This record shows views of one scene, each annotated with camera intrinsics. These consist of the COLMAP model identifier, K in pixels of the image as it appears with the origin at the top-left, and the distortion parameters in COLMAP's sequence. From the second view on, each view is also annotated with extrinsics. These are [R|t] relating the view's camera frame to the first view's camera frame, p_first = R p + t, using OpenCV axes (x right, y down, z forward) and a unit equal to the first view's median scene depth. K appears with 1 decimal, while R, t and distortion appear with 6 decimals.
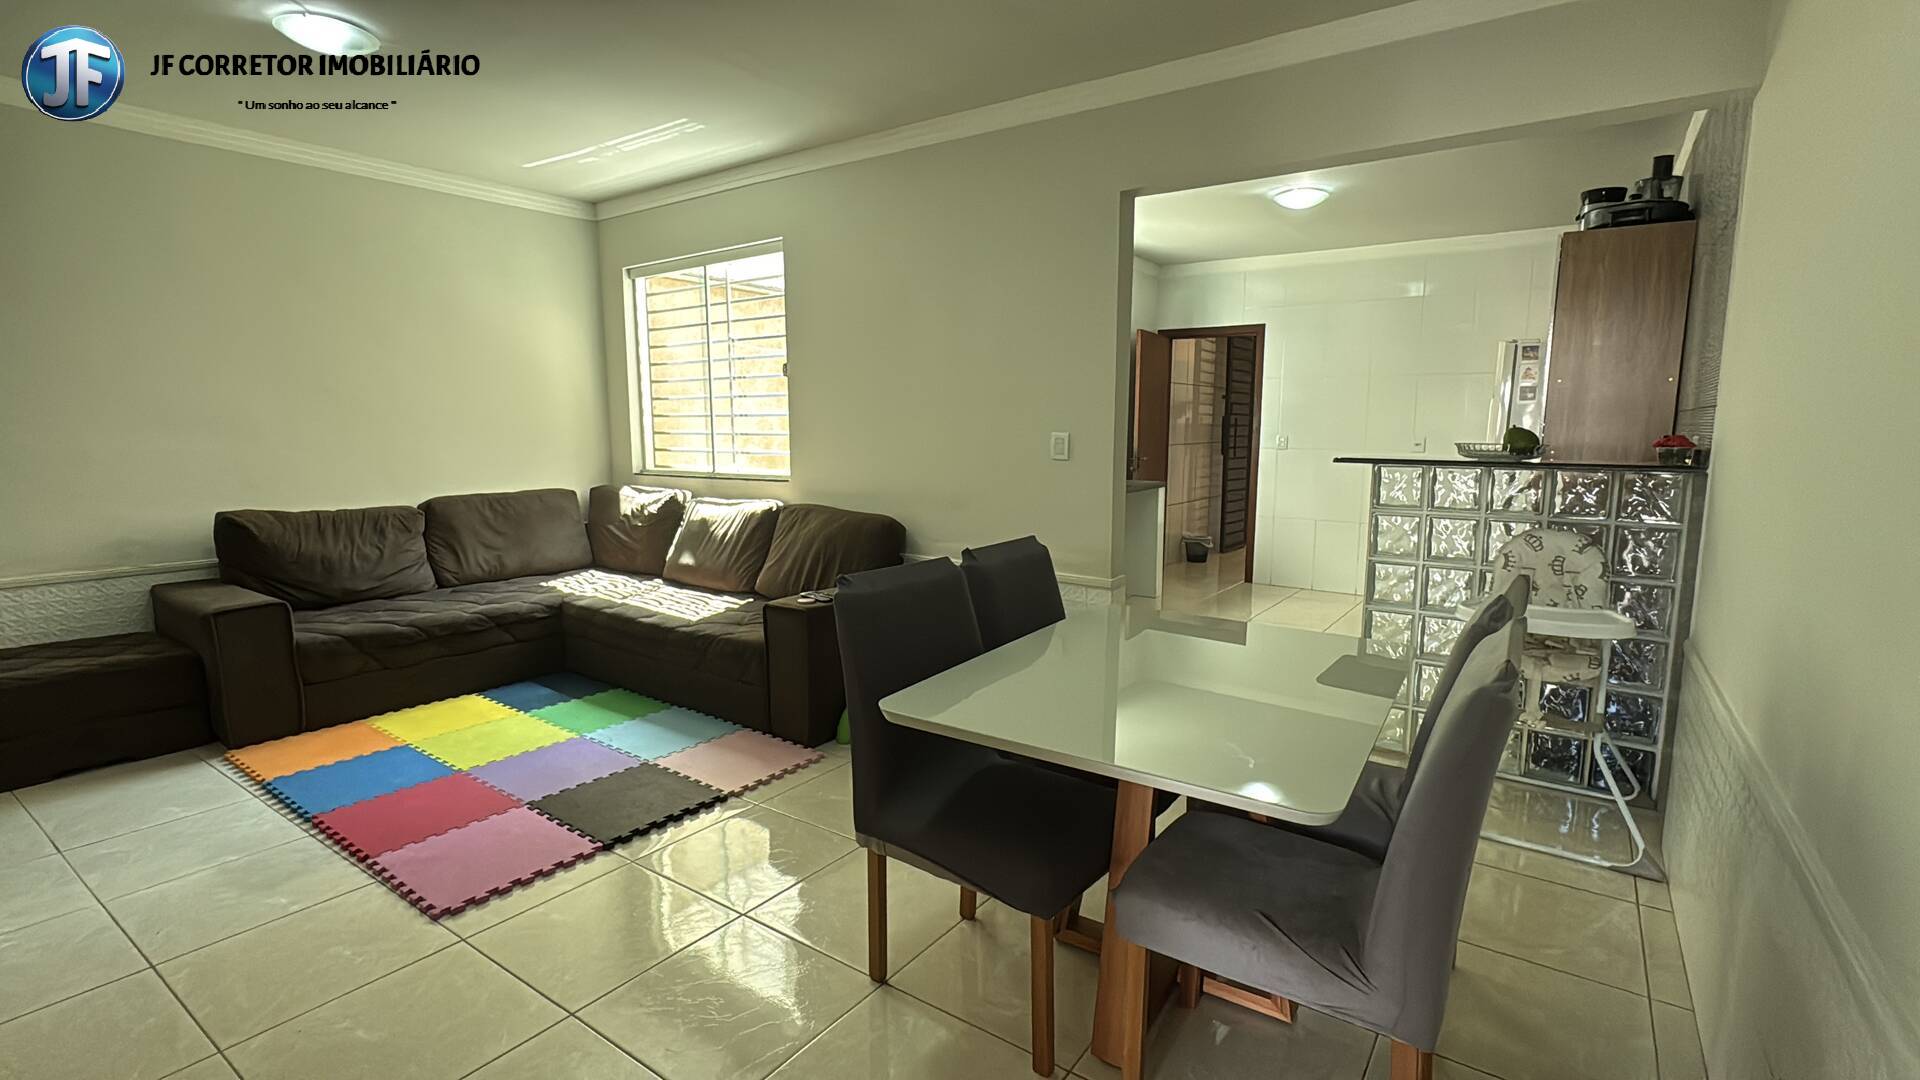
lens RADIAL K [[874.8, 0, 966.1], [0, 874.8, 543.4], [0, 0, 1]] dist [-0.004151, 0.000070]
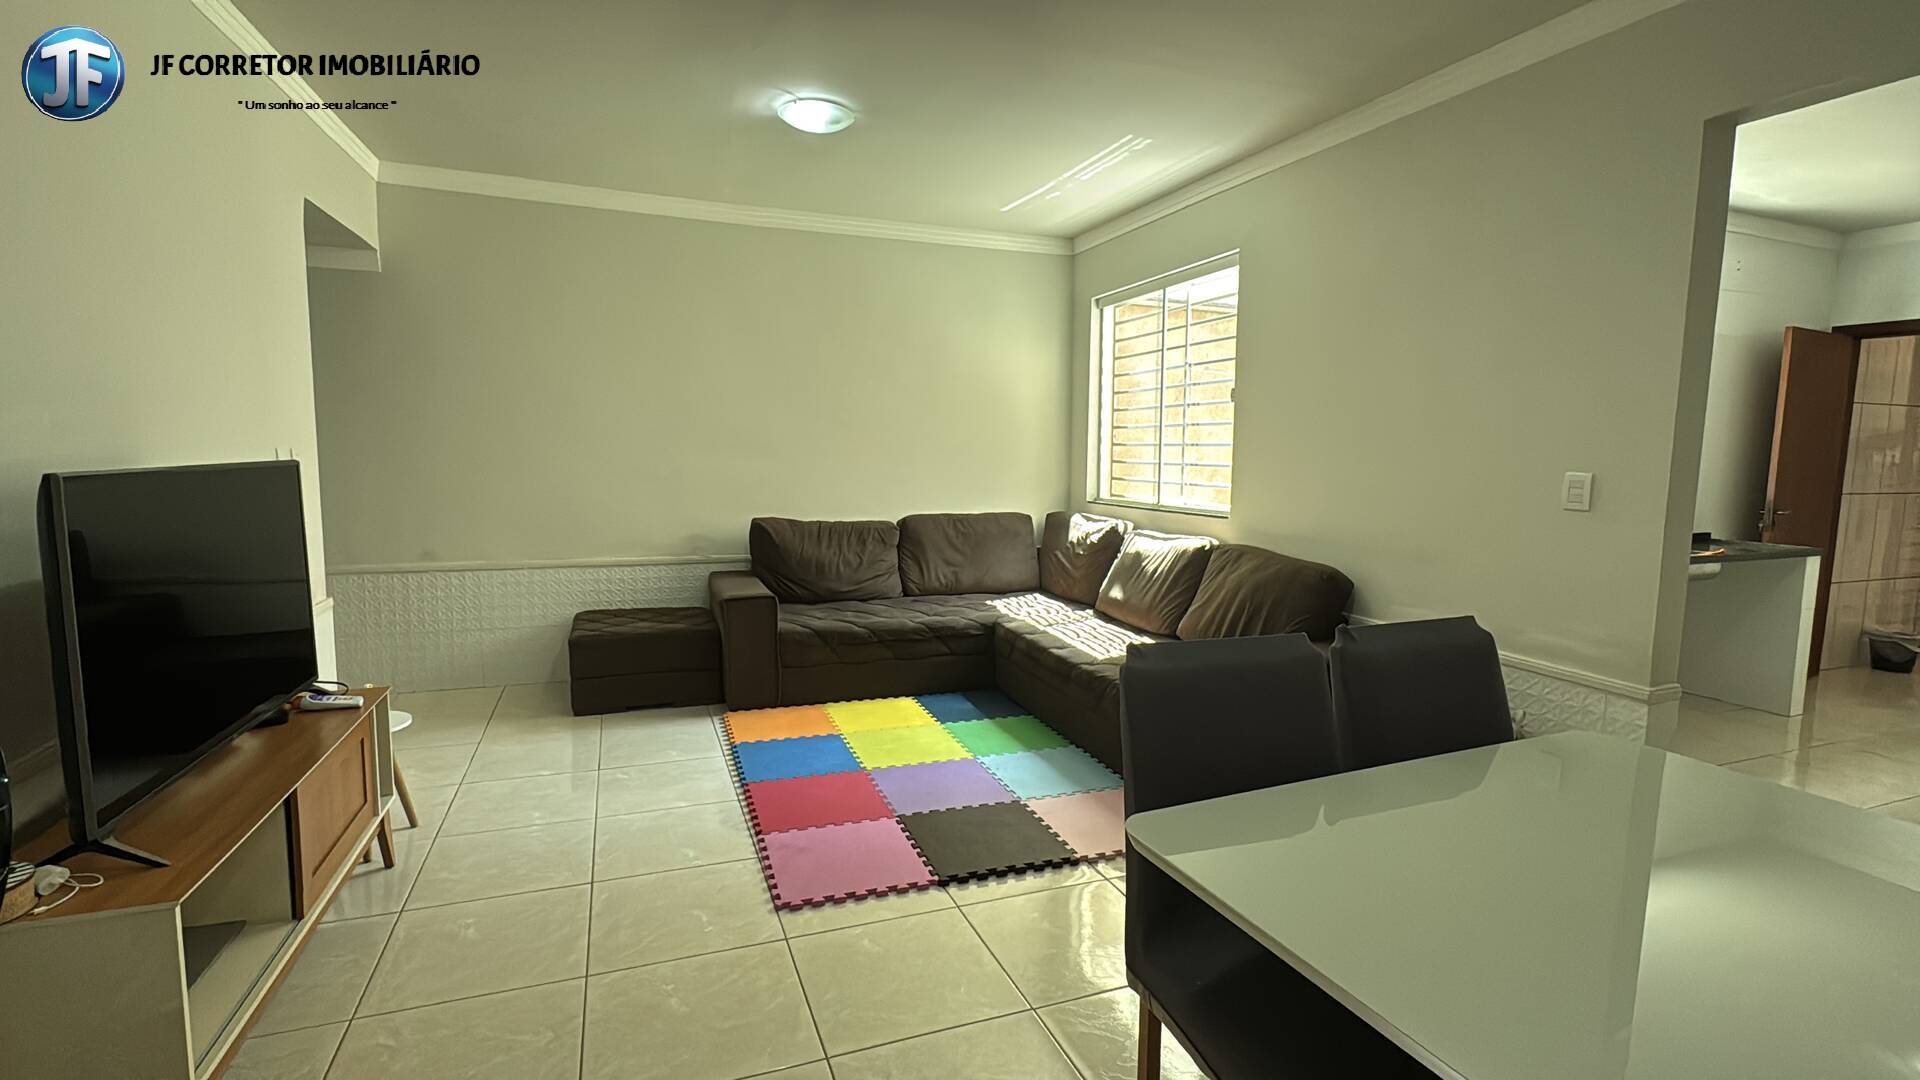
lens RADIAL K [[874.8, 0, 967.1], [0, 874.8, 540.5], [0, 0, 1]] dist [-0.004151, 0.000070]
pose [[0.829701, 0.069313, -0.553887, 0.077763], [-0.089272, 0.995966, -0.009091, -0.016761], [0.551023, 0.056990, 0.832542, 0.110295]]
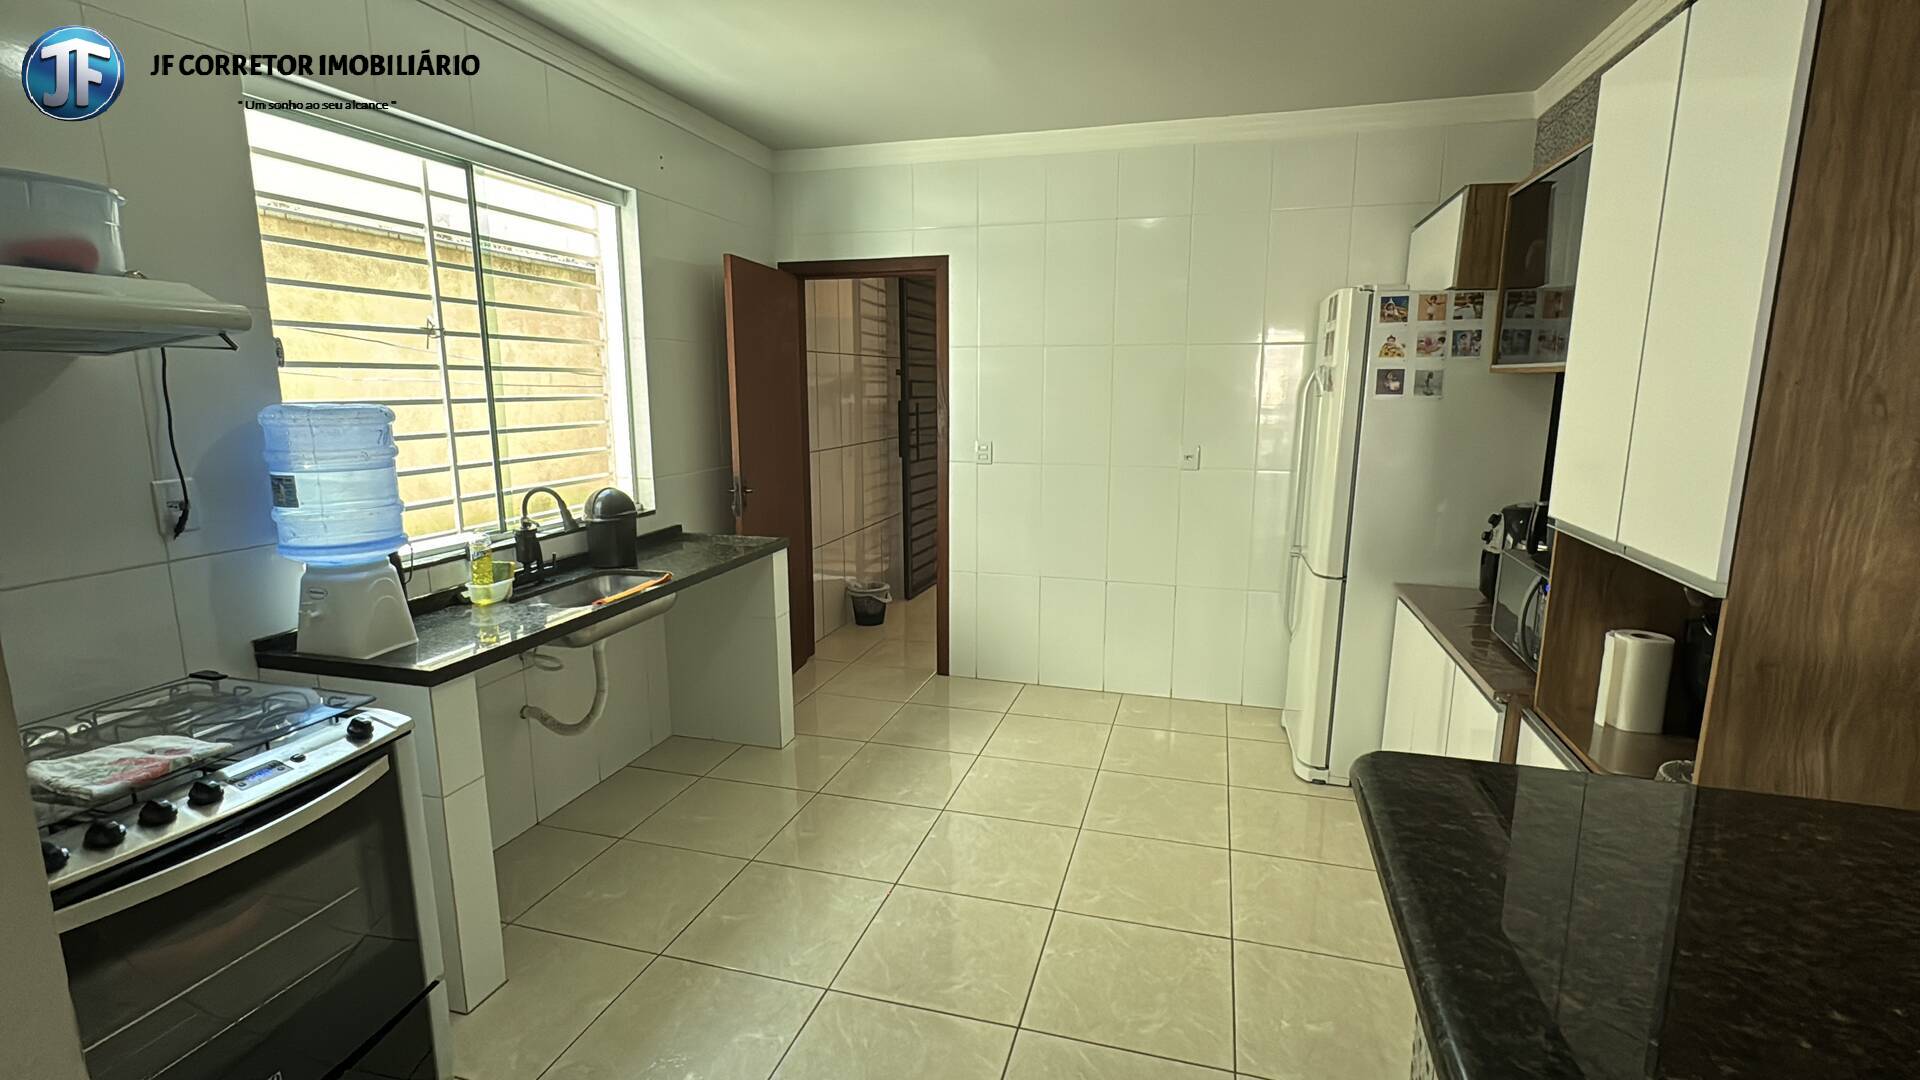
lens RADIAL K [[874.8, 0, 955.8], [0, 874.8, 537.9], [0, 0, 1]] dist [-0.004151, 0.000070]
pose [[0.949730, -0.059654, 0.307334, 0.236912], [0.047461, 0.997767, 0.047004, -0.134883], [-0.309451, -0.030055, 0.950440, 0.664519]]
